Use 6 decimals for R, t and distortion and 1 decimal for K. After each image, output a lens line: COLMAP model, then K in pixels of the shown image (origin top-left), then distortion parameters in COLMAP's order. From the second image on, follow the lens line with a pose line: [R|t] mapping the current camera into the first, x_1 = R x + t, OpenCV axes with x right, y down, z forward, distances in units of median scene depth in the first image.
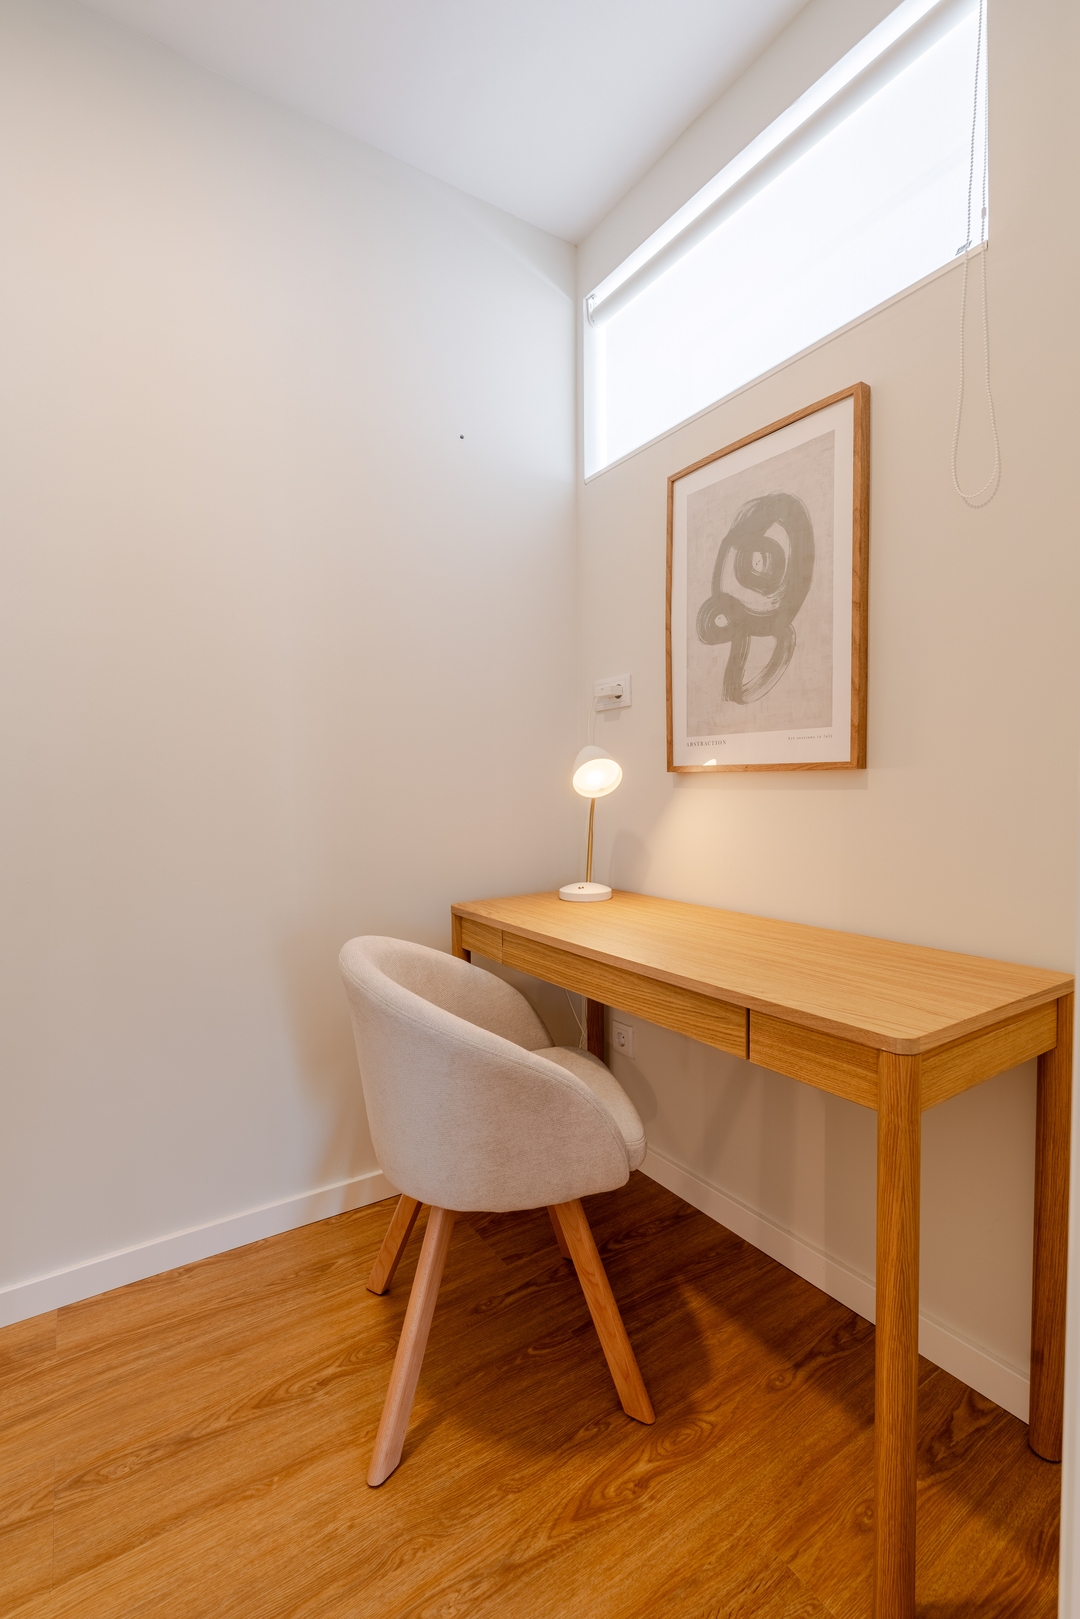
lens RADIAL K [[729.2, 0, 563.5], [0, 729.2, 799.4], [0, 0, 1]] dist [-0.001613, 0.000170]
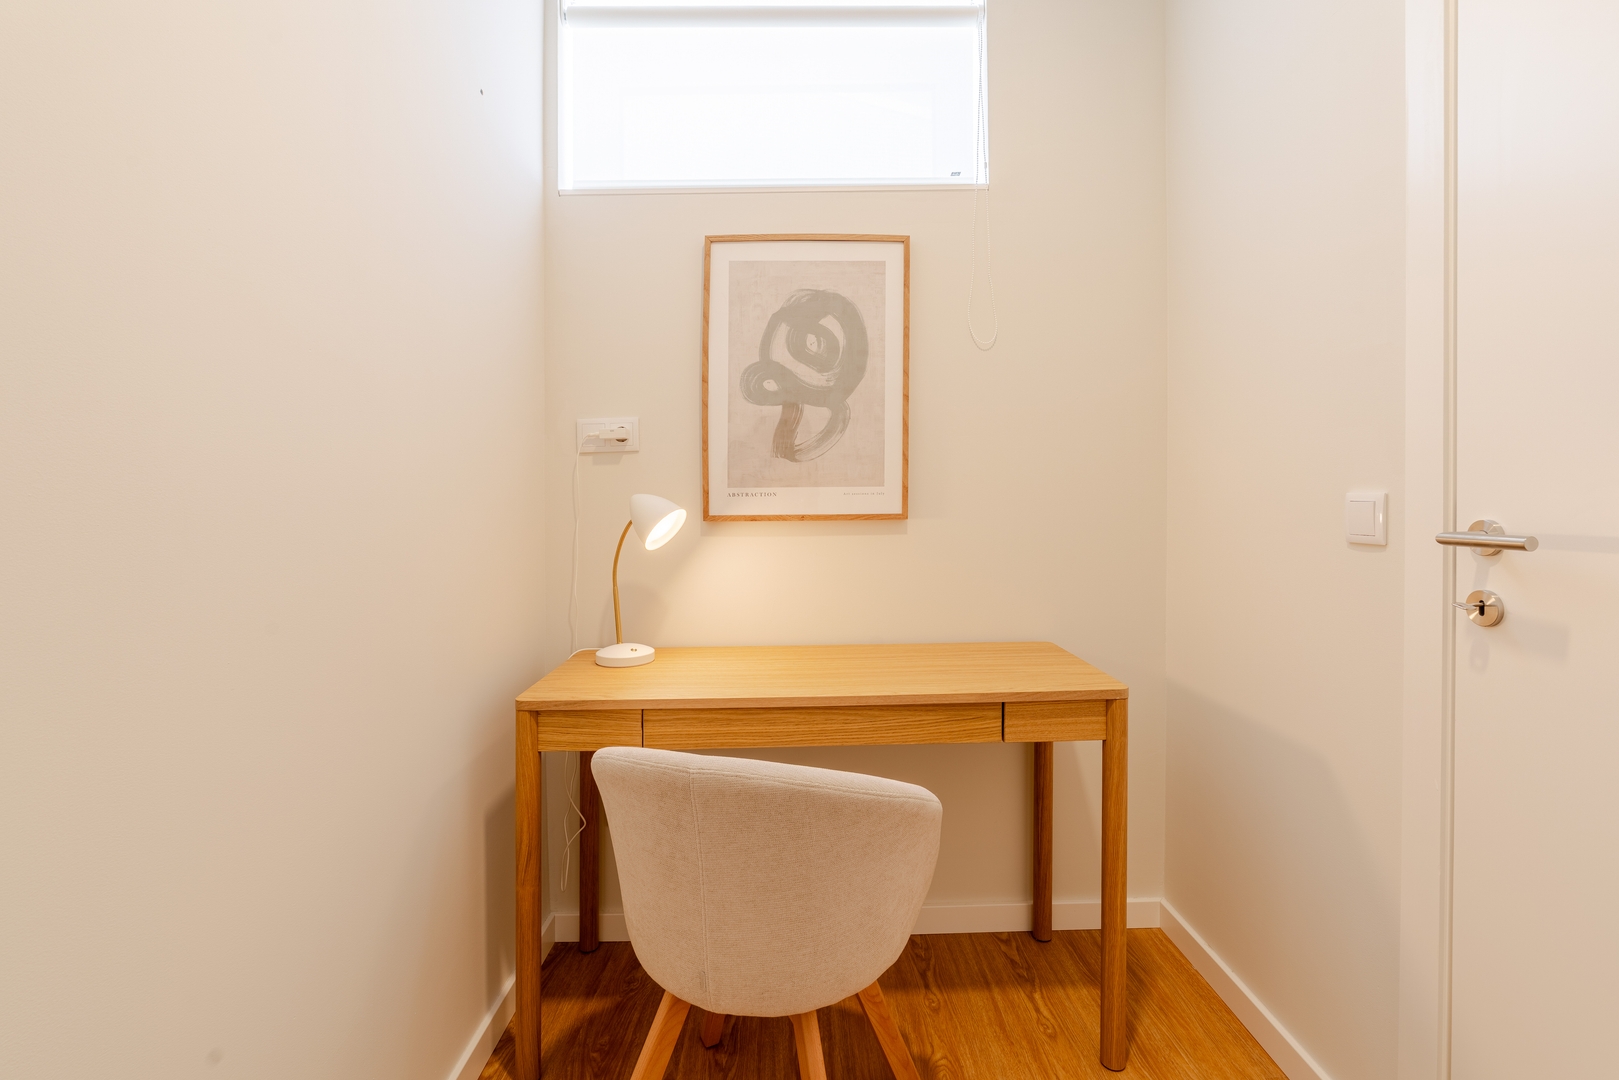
lens RADIAL K [[729.2, 0, 807.2], [0, 729.2, 501.1], [0, 0, 1]] dist [-0.001613, 0.000170]
pose [[0.553208, 0.000558, 0.833043, -0.730461], [0.028337, 0.999408, -0.019487, -0.048445], [-0.832561, 0.034387, 0.552865, 0.370212]]
